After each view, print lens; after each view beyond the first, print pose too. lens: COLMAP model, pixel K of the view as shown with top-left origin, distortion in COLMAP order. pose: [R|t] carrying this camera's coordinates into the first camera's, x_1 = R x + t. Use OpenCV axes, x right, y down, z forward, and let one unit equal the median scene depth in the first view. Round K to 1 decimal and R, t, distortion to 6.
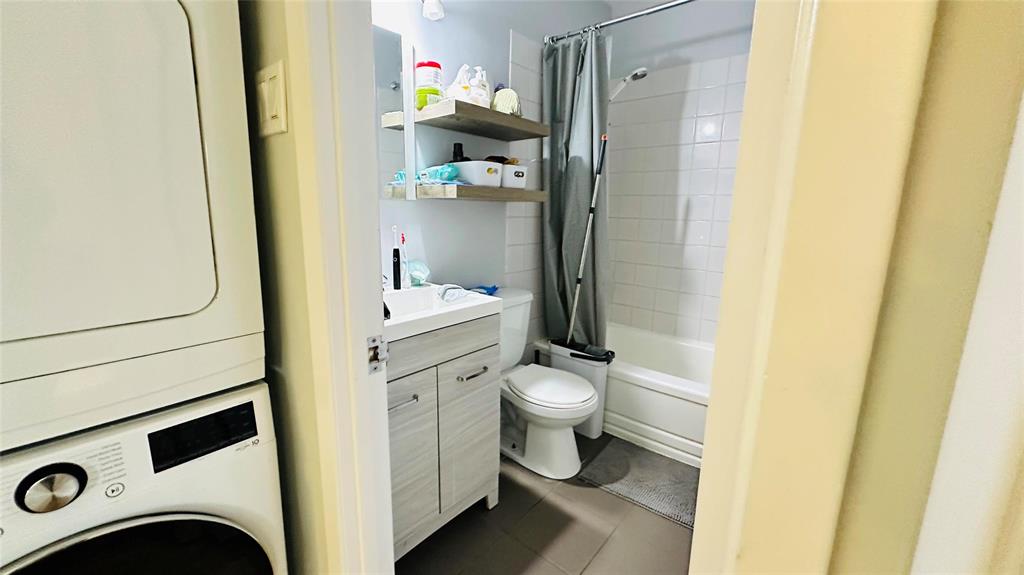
lens RADIAL K [[404.9, 0, 511.7], [0, 404.9, 288.5], [0, 0, 1]] dist [-0.002859, 0.000096]
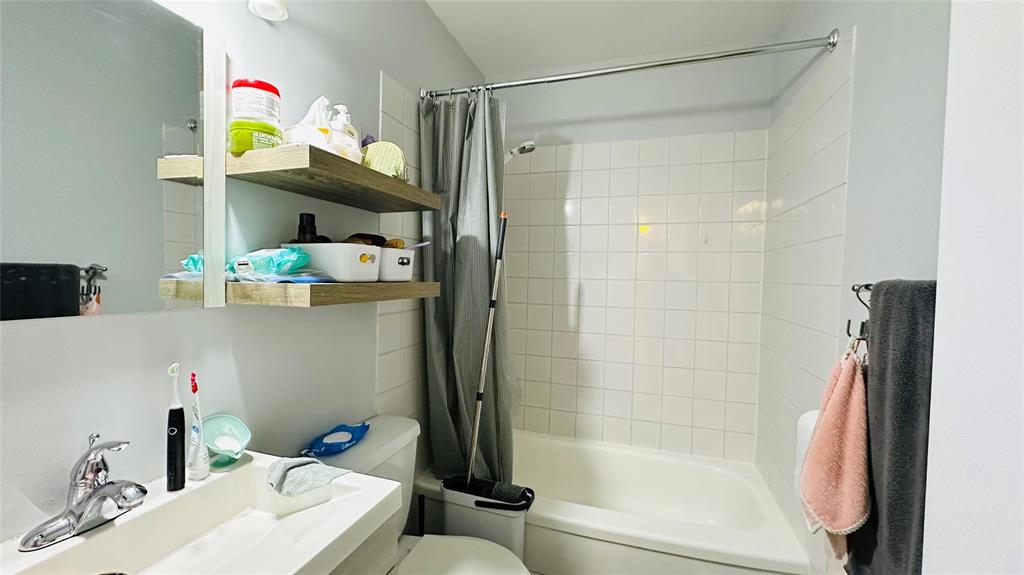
lens RADIAL K [[408.6, 0, 510.5], [0, 408.6, 289.0], [0, 0, 1]] dist [0.000055, 0.000124]
pose [[0.926221, -0.013714, 0.376731, -0.077814], [0.073080, 0.986912, -0.143747, -0.124676], [-0.369830, 0.160673, 0.915101, 0.310277]]
